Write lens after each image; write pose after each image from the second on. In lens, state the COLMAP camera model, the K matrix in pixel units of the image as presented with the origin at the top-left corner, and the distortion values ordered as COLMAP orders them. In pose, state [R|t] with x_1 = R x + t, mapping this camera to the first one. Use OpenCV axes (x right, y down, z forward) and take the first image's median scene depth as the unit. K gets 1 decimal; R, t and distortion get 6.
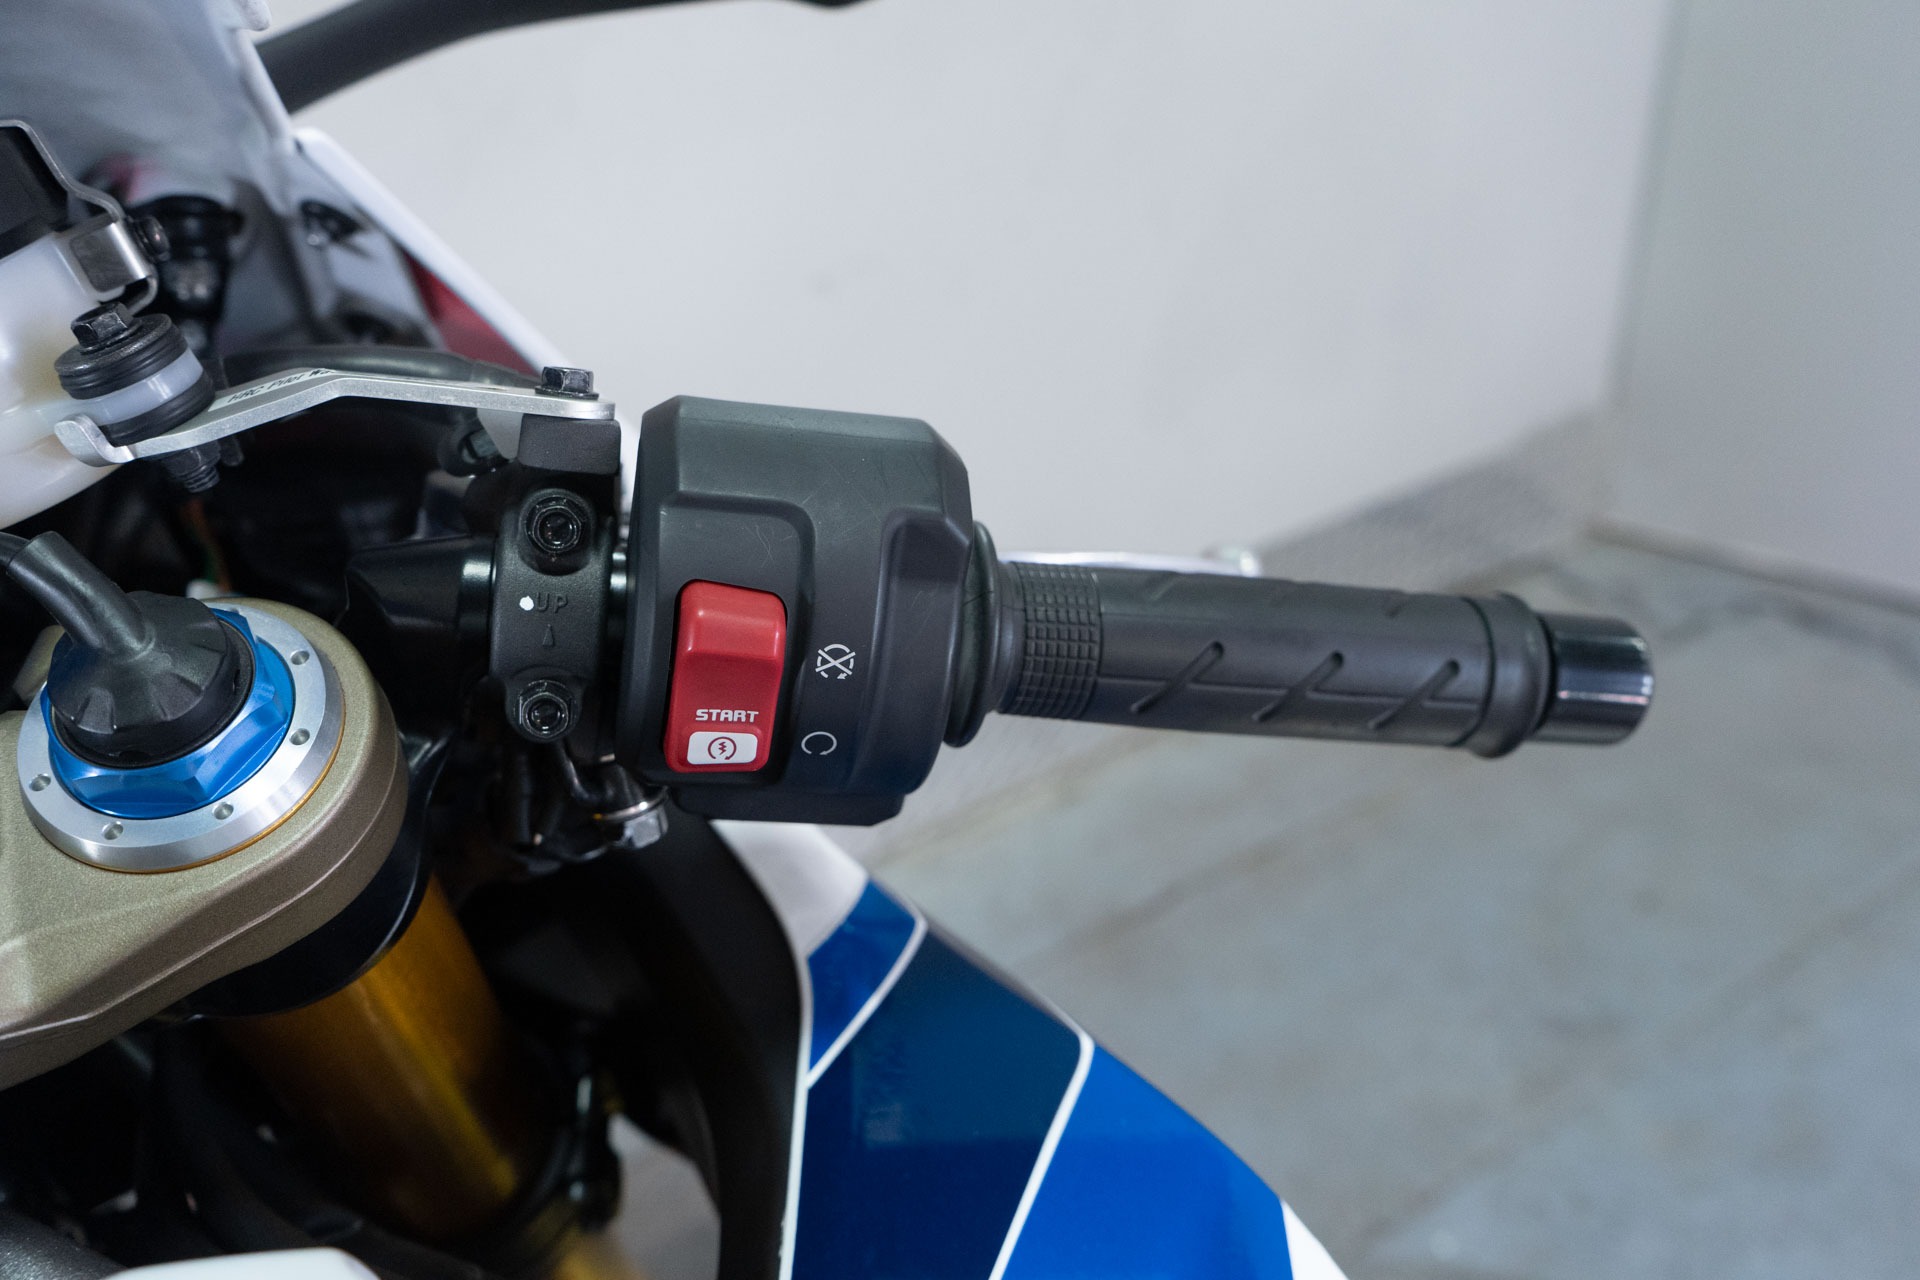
lens RADIAL K [[1557.5, 0, 955.9], [0, 1557.5, 644.8], [0, 0, 1]] dist [-0.010296, -0.009848]
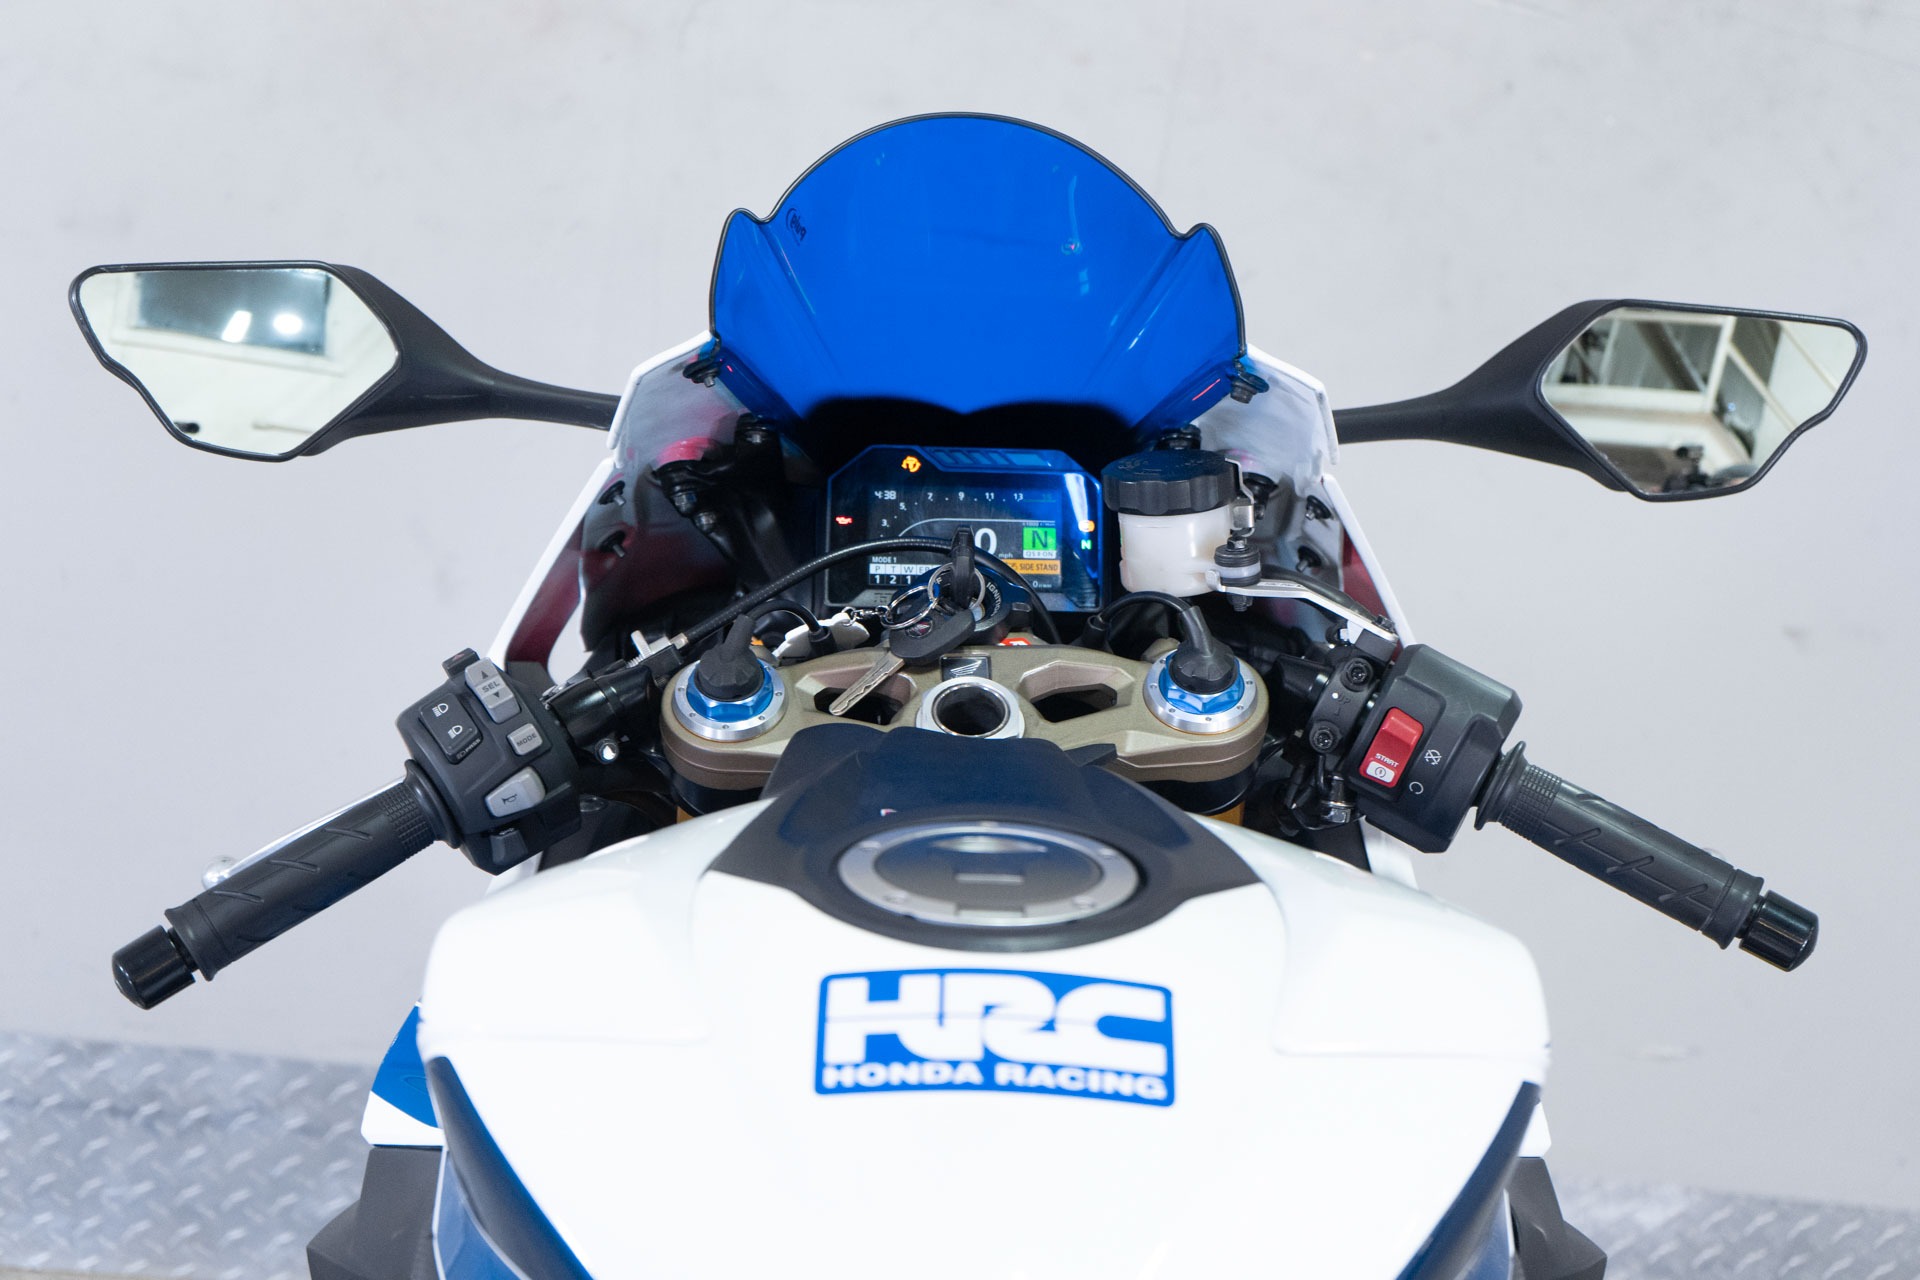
lens RADIAL K [[3572.9, 0, 961.4], [0, 3572.9, 639.4], [0, 0, 1]] dist [0.043340, 0.000000]
pose [[0.855564, 0.352684, -0.378978, 1.413000], [-0.416778, 0.903480, -0.100103, 0.743774], [0.307094, 0.243594, 0.919976, -4.683206]]
